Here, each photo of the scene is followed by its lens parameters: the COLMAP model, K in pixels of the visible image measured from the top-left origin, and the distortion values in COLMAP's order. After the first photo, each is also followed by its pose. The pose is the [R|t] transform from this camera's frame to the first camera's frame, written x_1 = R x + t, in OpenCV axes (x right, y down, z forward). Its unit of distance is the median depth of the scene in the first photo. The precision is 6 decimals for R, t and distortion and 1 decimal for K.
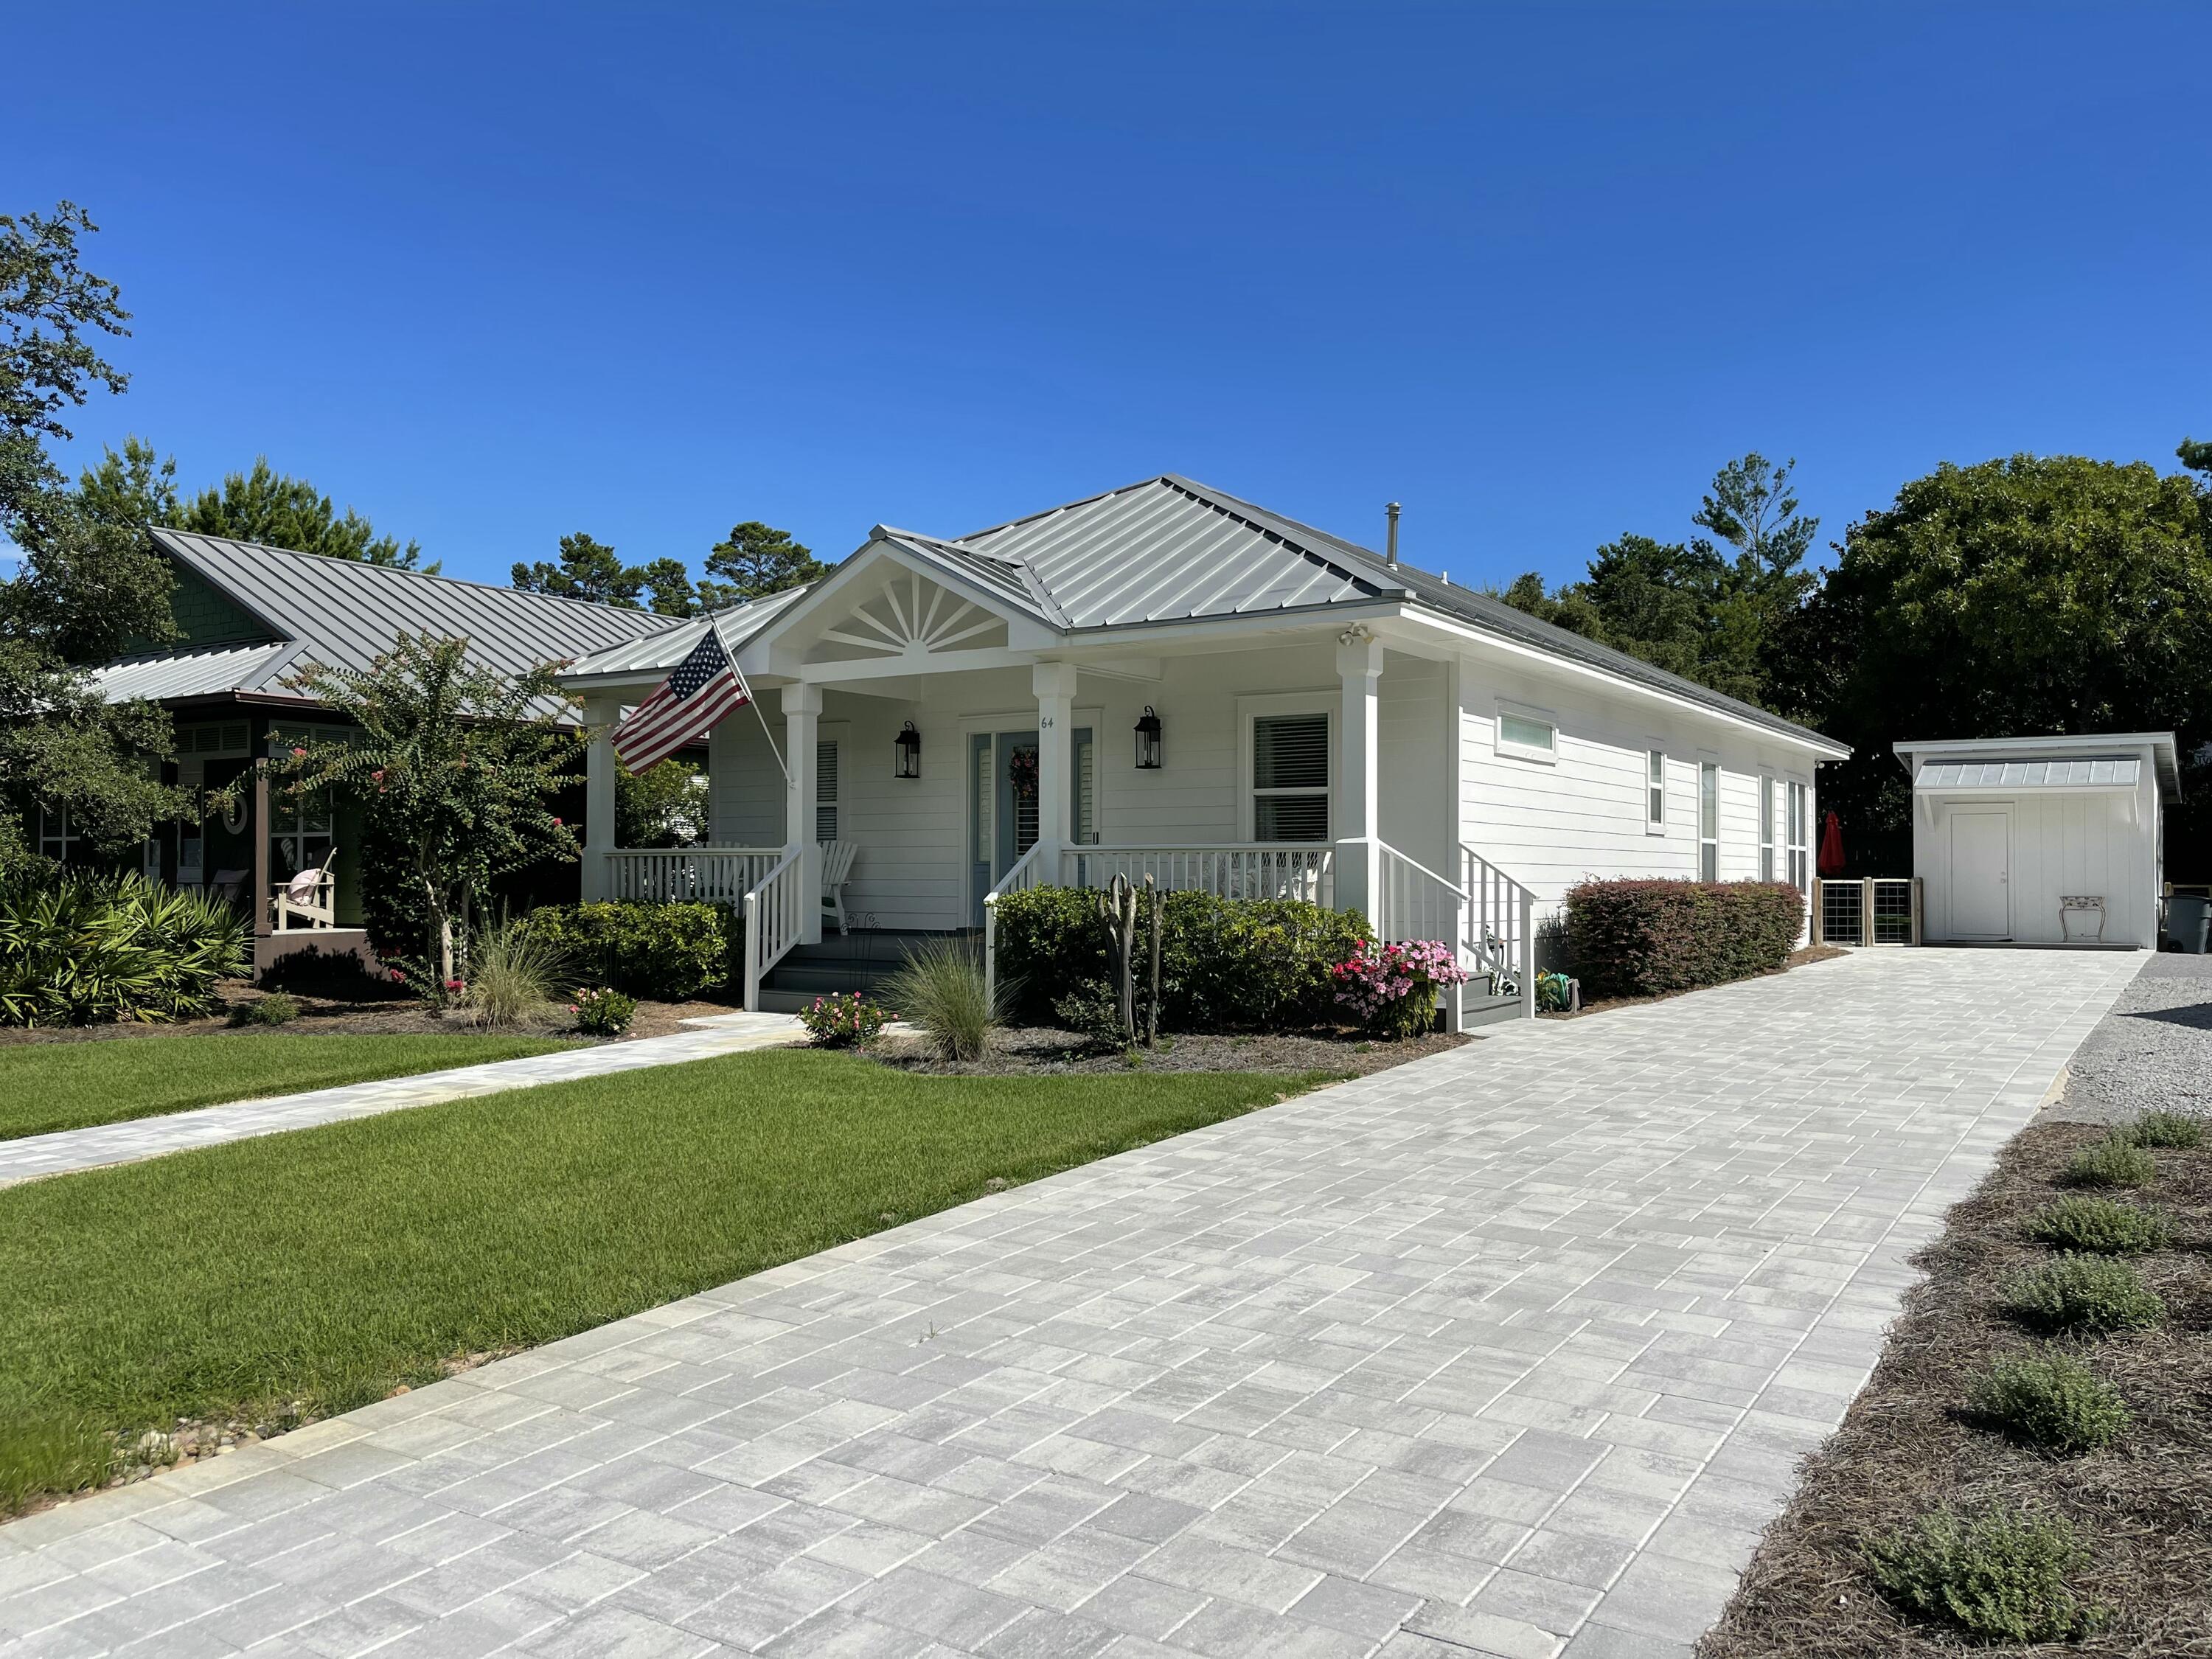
lens RADIAL K [[1591.0, 0, 1099.0], [0, 1591.0, 840.0], [0, 0, 1]] dist [0.069893, 0.000164]
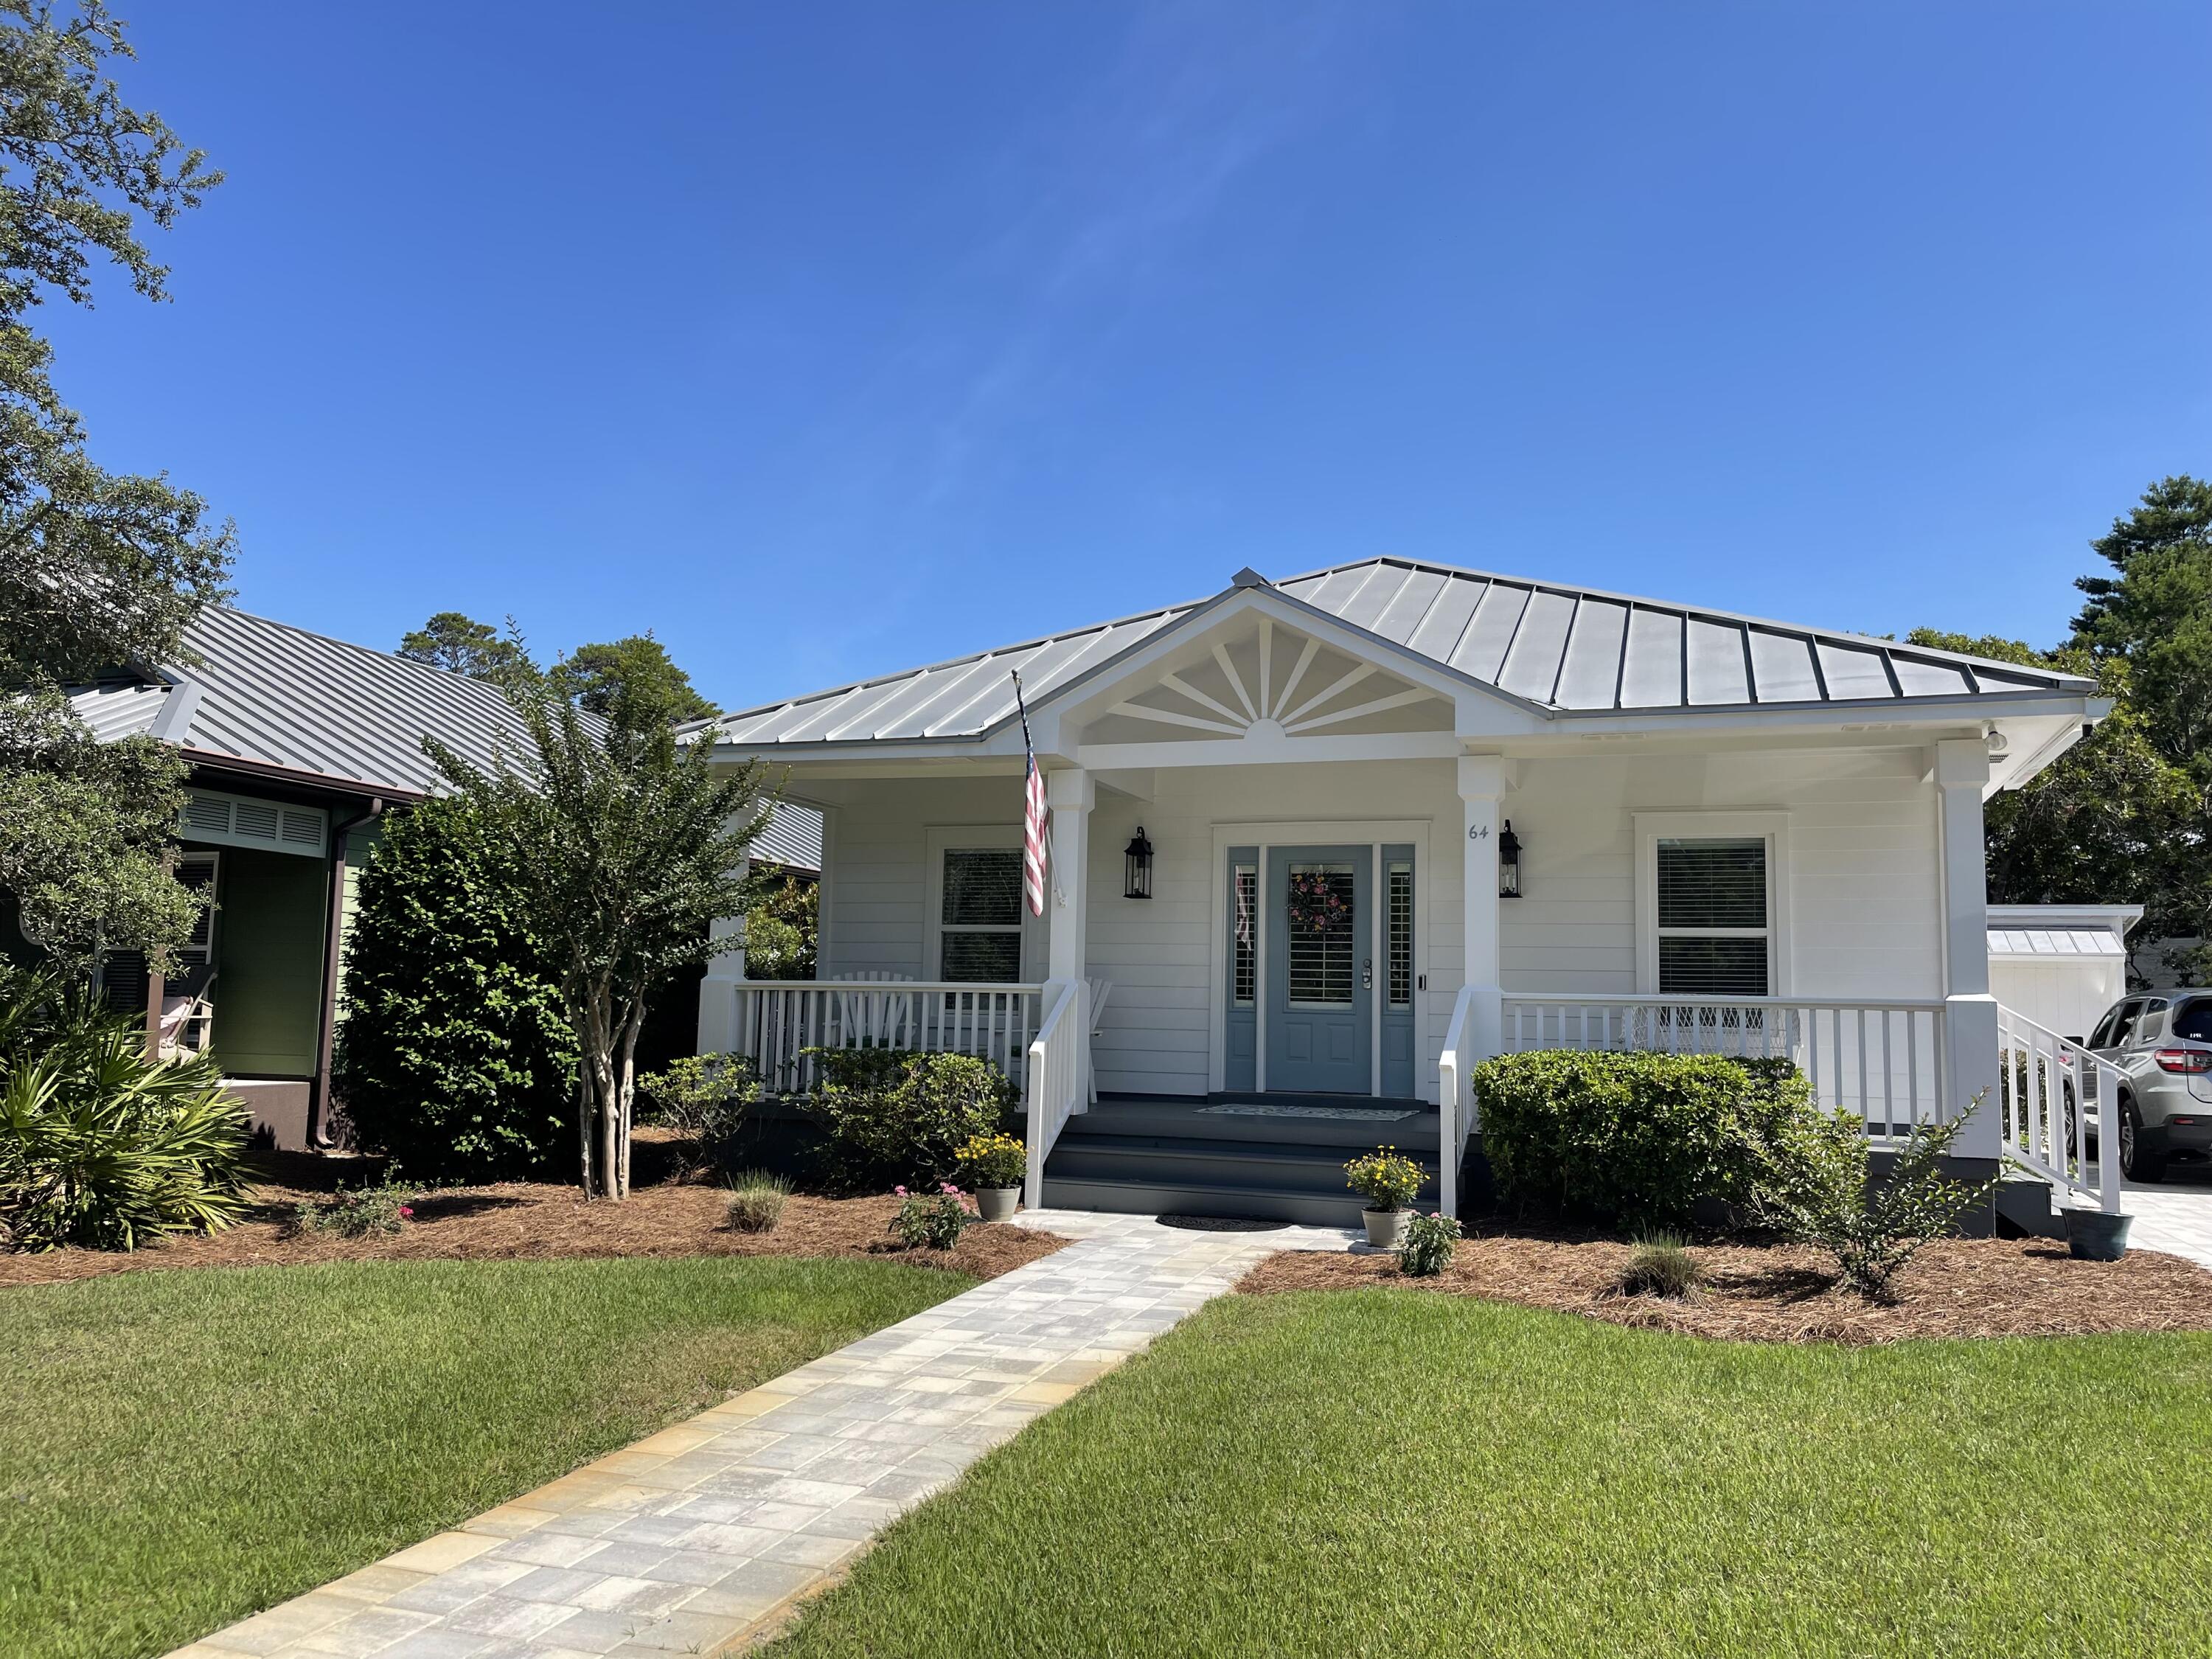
lens RADIAL K [[1591.0, 0, 1099.0], [0, 1591.0, 840.0], [0, 0, 1]] dist [0.069893, 0.000164]
pose [[0.972015, 0.046029, 0.230365, -0.354670], [-0.025786, 0.995597, -0.090124, 0.004096], [-0.233499, 0.081661, 0.968922, 0.264202]]
